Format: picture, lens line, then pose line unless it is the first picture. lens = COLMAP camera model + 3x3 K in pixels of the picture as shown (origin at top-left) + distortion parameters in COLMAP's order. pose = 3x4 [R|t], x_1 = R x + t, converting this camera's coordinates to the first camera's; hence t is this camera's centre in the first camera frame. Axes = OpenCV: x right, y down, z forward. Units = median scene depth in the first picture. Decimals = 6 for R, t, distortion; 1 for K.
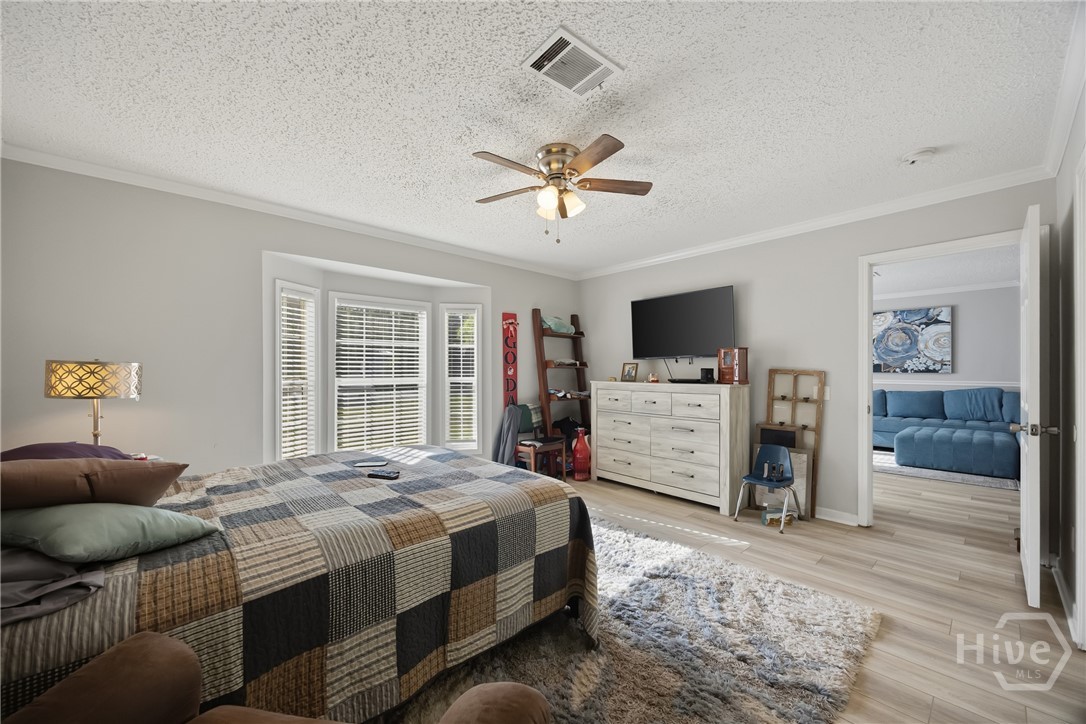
lens RADIAL K [[426.4, 0, 543.2], [0, 426.4, 367.2], [0, 0, 1]] dist [-0.001436, -0.000363]
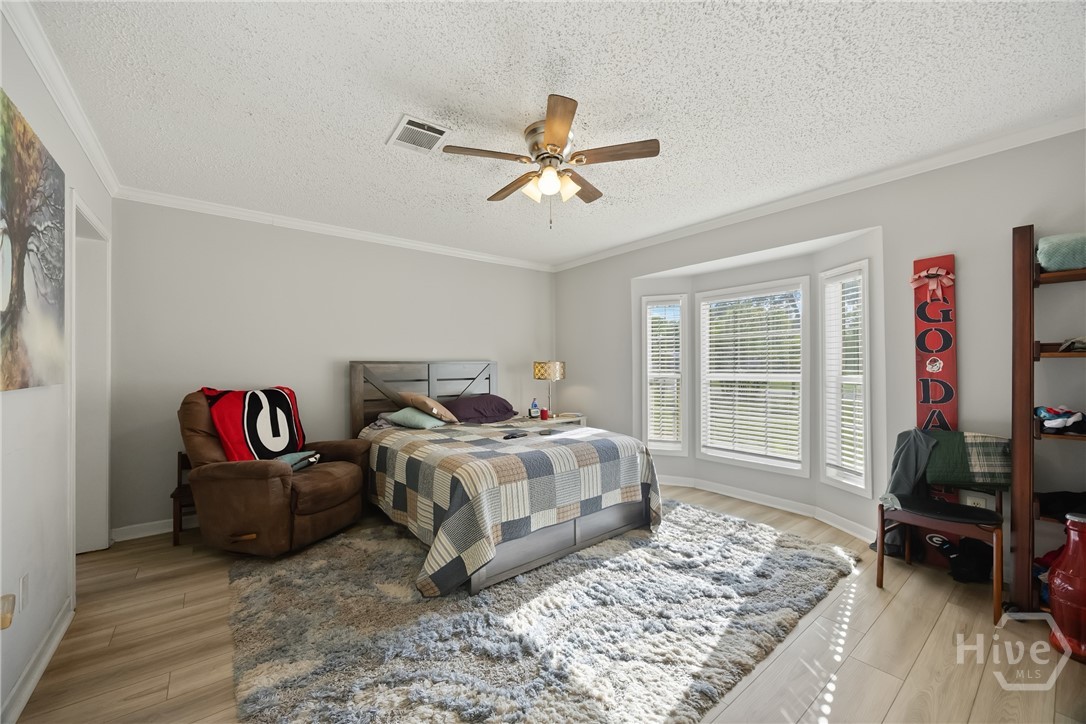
lens RADIAL K [[426.4, 0, 542.9], [0, 426.4, 365.0], [0, 0, 1]] dist [-0.001436, -0.000363]
pose [[-0.087355, -0.002472, -0.996174, 0.501503], [0.012506, 0.999915, -0.003578, 0.004208], [0.996099, -0.012770, -0.087316, 0.562449]]
